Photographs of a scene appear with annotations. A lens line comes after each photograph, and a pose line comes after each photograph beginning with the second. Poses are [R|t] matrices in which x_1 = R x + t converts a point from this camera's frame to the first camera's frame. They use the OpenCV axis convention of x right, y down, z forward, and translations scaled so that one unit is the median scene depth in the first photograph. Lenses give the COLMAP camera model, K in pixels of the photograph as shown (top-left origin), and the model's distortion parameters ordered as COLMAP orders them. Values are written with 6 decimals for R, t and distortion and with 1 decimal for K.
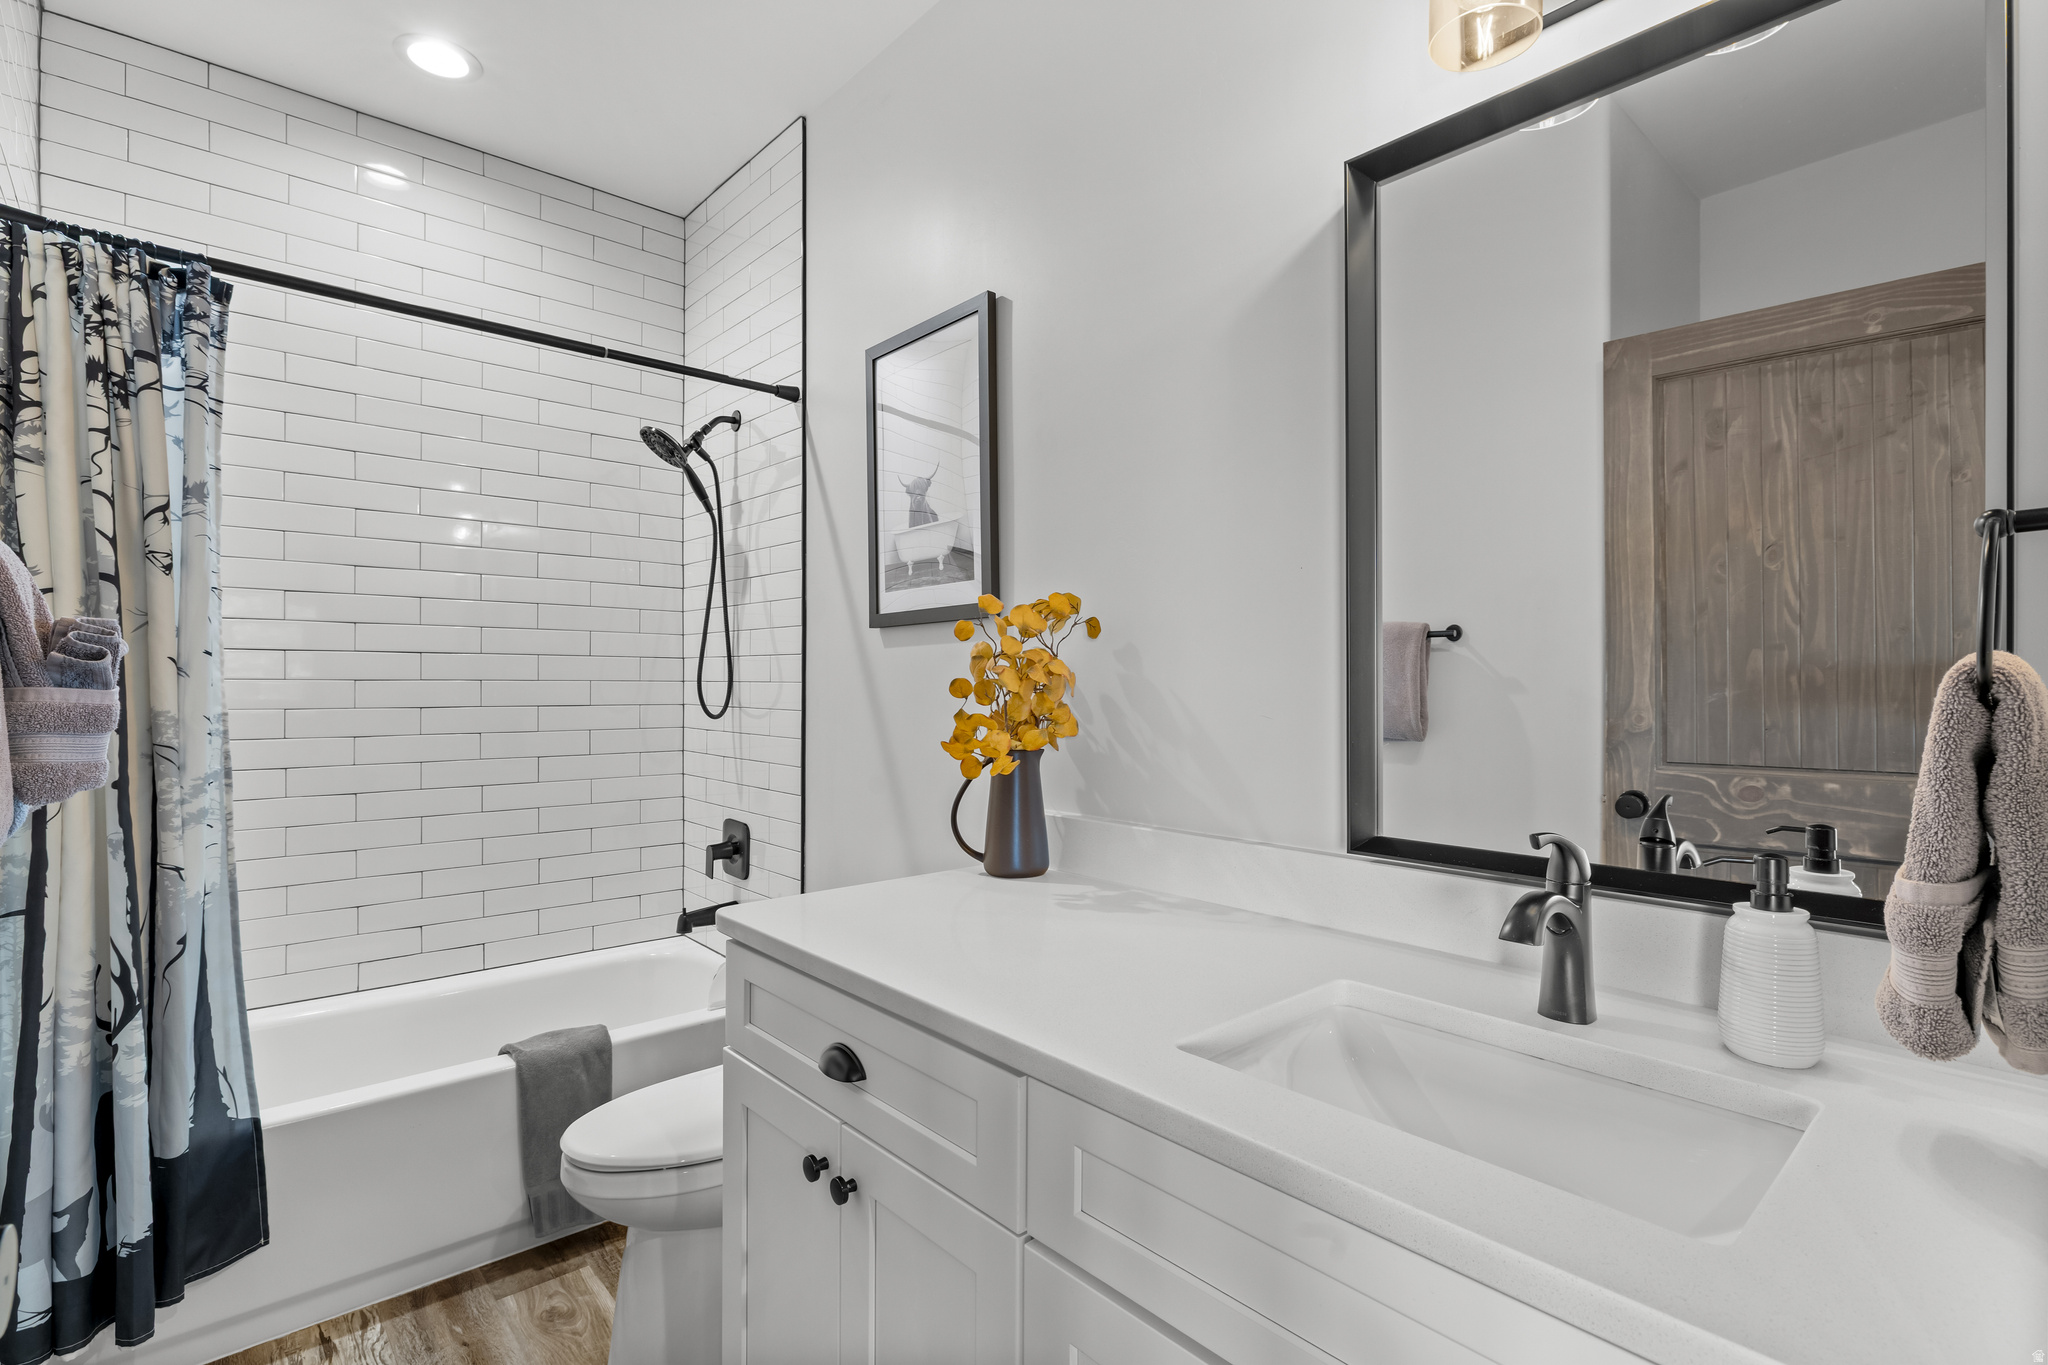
lens RADIAL K [[952.0, 0, 1020.0], [0, 952.0, 672.5], [0, 0, 1]] dist [-0.001098, 0.000737]
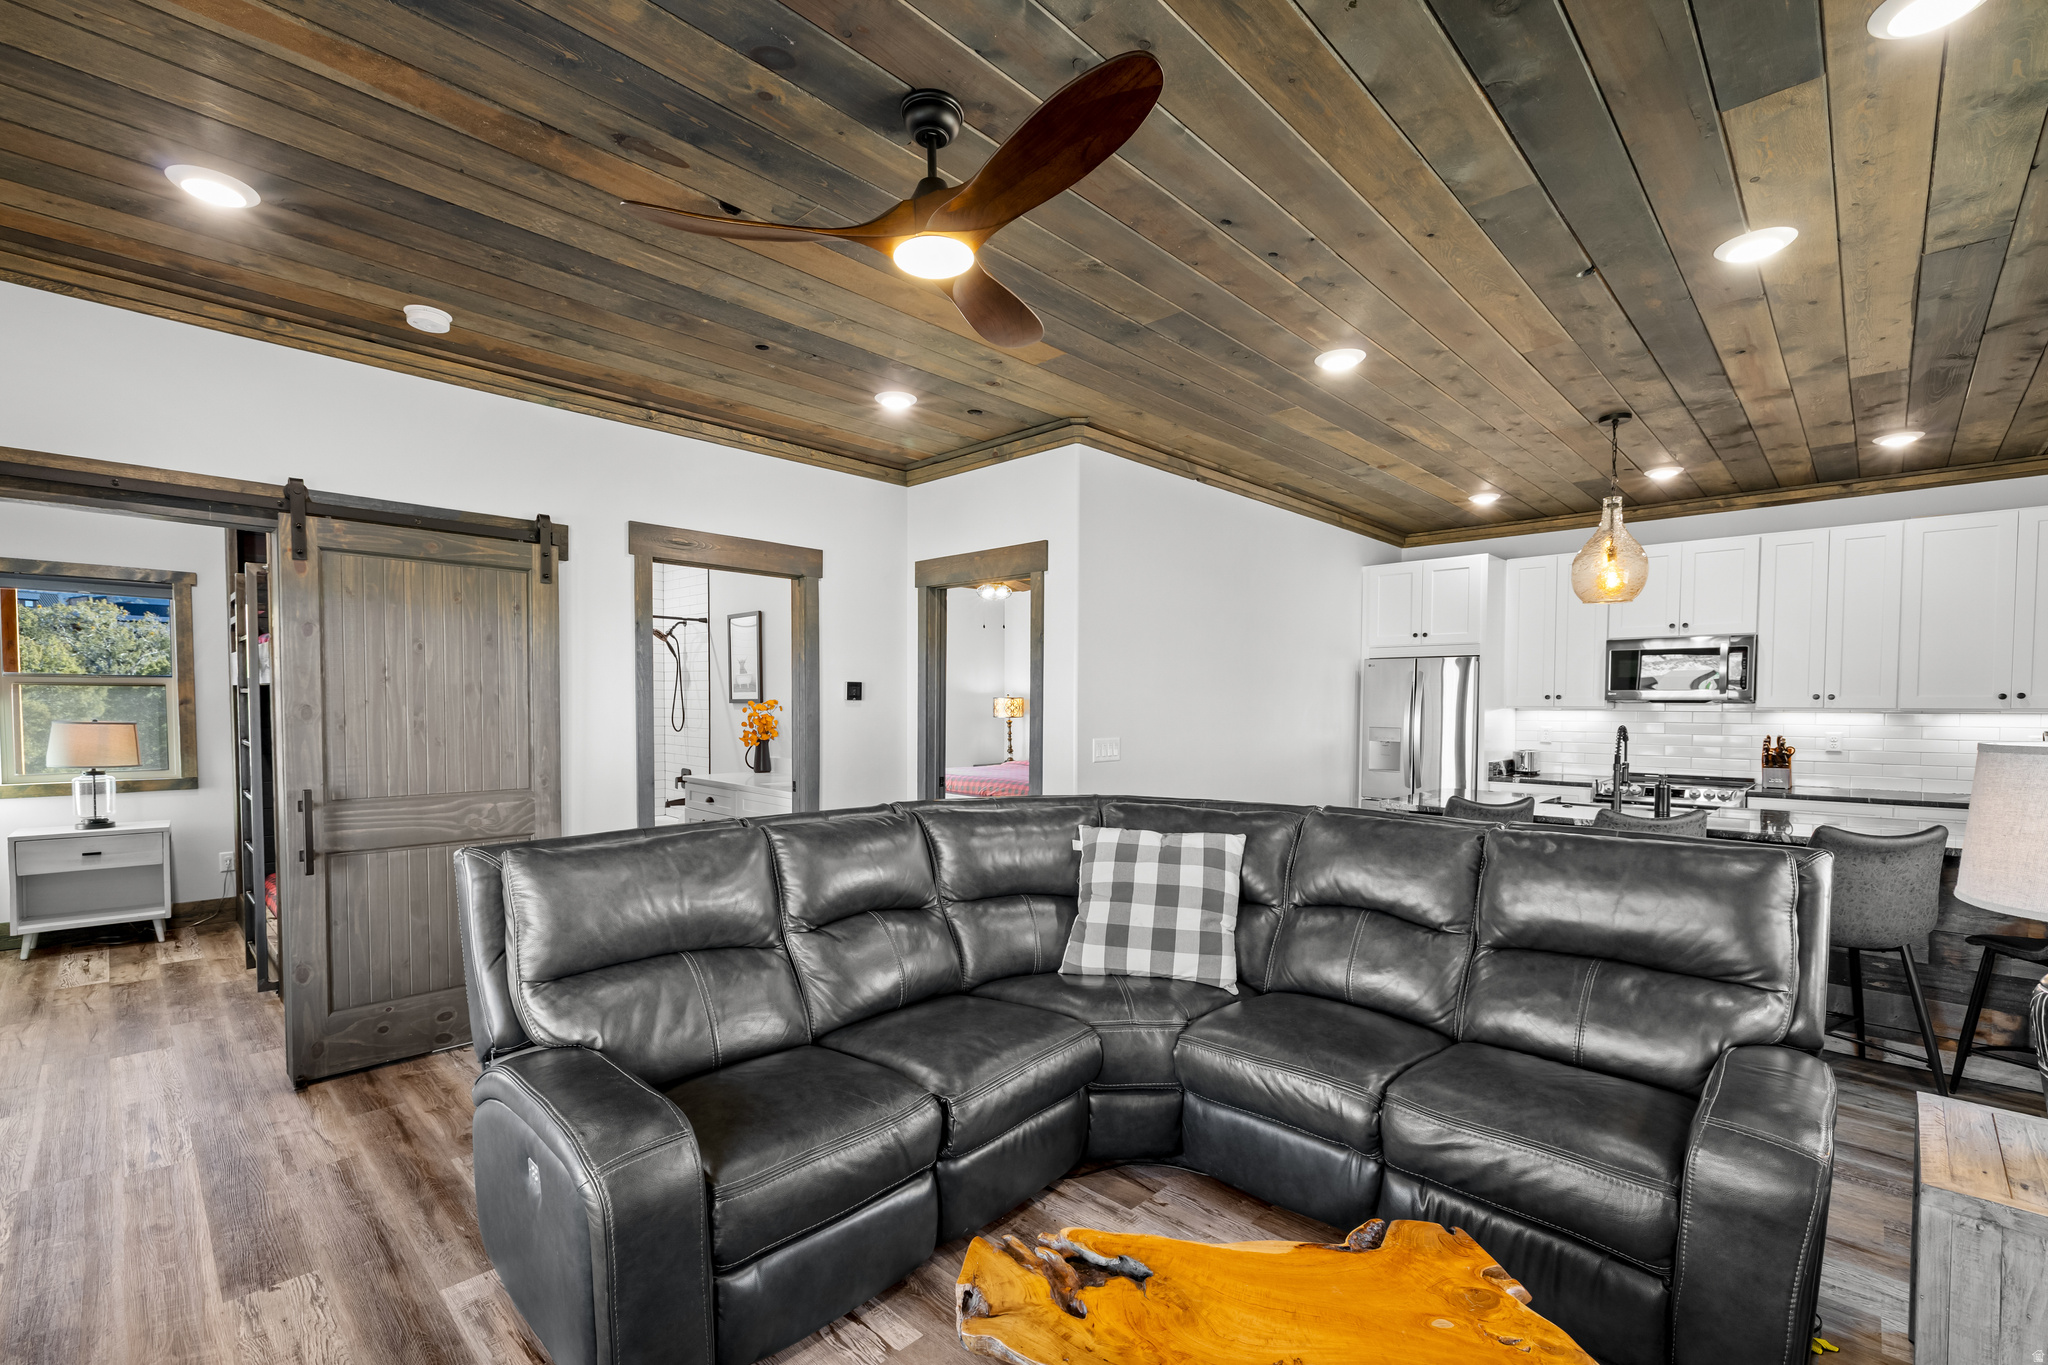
lens RADIAL K [[883.3, 0, 1016.6], [0, 883.3, 733.6], [0, 0, 1]] dist [0.006015, 0.000095]
pose [[0.997627, 0.001402, 0.068838, 0.664445], [-0.004845, 0.998744, 0.049867, -0.109138], [-0.068681, -0.050083, 0.996381, -2.240489]]
